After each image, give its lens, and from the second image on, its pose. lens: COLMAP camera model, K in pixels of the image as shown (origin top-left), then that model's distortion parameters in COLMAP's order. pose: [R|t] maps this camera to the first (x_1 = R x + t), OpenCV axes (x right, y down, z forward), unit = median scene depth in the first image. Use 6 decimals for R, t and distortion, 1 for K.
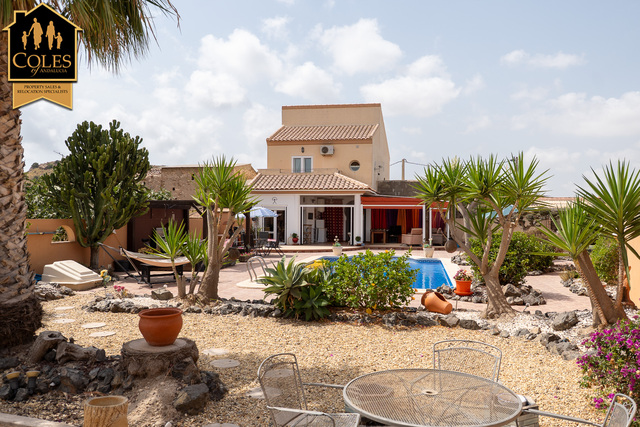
lens RADIAL K [[556.5, 0, 322.4], [0, 556.5, 214.7], [0, 0, 1]] dist [0.017667, -0.012532]
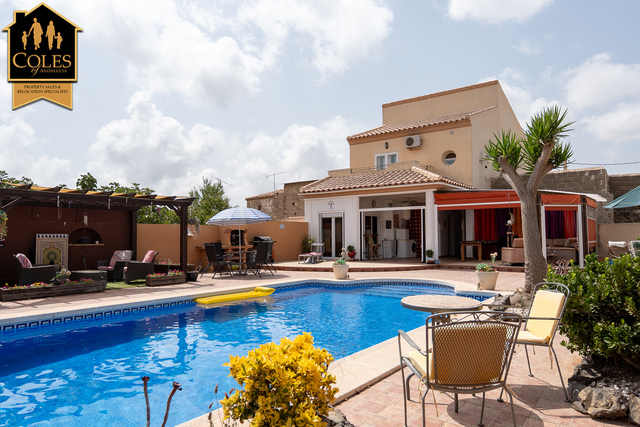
lens RADIAL K [[437.0, 0, 317.3], [0, 437.0, 214.5], [0, 0, 1]] dist [0.011851, 0.002244]
pose [[0.904635, -0.027930, -0.425271, 0.240168], [0.007197, 0.998709, -0.050281, 0.029419], [0.426126, 0.042426, 0.903668, 0.621250]]
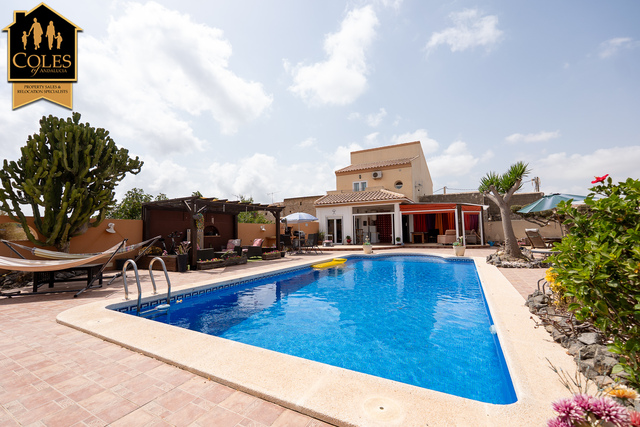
lens RADIAL K [[273.3, 0, 321.5], [0, 273.3, 214.7], [0, 0, 1]] dist [-0.003040, 0.000391]
pose [[0.958267, -0.035677, -0.283641, 0.104957], [0.018668, 0.997874, -0.062445, 0.033125], [0.285266, 0.054544, 0.956895, 0.530437]]
